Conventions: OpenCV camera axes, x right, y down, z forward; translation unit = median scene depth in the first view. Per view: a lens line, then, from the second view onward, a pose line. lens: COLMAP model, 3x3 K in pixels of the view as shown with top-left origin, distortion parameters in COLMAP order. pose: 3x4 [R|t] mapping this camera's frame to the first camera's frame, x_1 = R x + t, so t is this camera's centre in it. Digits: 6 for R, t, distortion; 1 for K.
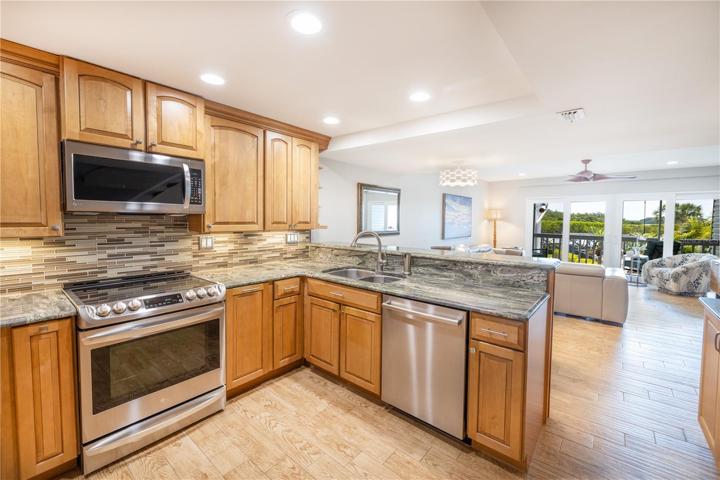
lens RADIAL K [[304.2, 0, 359.1], [0, 304.2, 230.7], [0, 0, 1]] dist [0.000044, 0.000071]
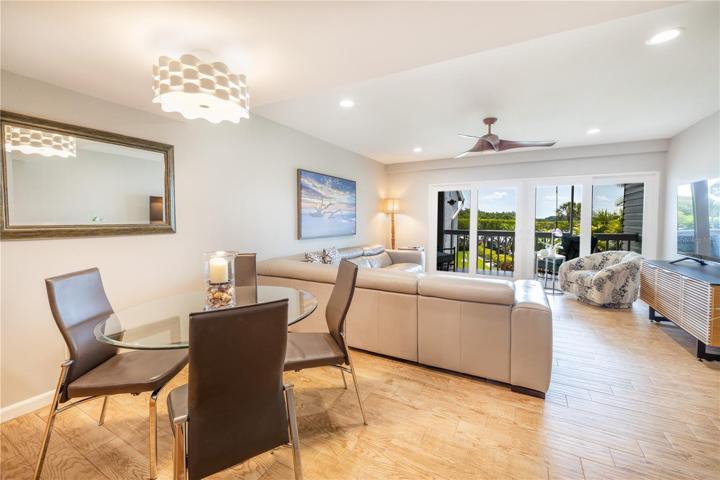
lens RADIAL K [[304.2, 0, 358.4], [0, 304.2, 231.6], [0, 0, 1]] dist [0.000044, 0.000071]
pose [[0.980644, -0.014289, 0.195280, 0.277953], [0.013728, 0.999897, 0.004226, 0.010820], [-0.195320, -0.001463, 0.980739, 0.337300]]
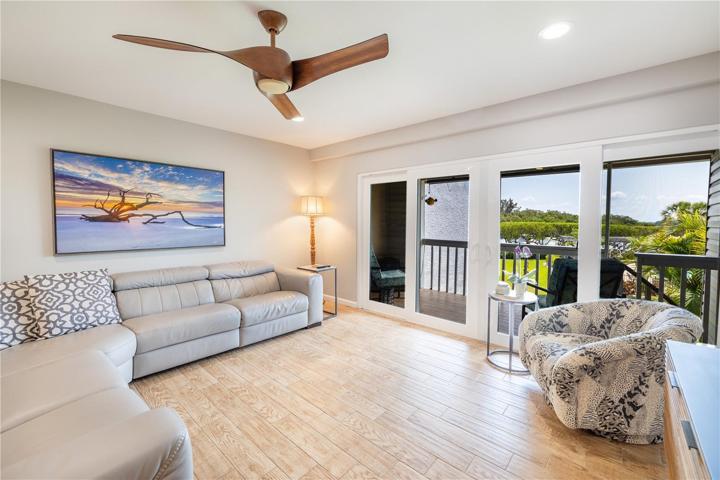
lens RADIAL K [[304.2, 0, 359.5], [0, 304.2, 229.5], [0, 0, 1]] dist [0.000044, 0.000071]
pose [[0.999590, 0.000859, -0.028613, 0.734187], [-0.001196, 0.999930, -0.011773, -0.004915], [0.028601, 0.011803, 0.999521, 0.590867]]
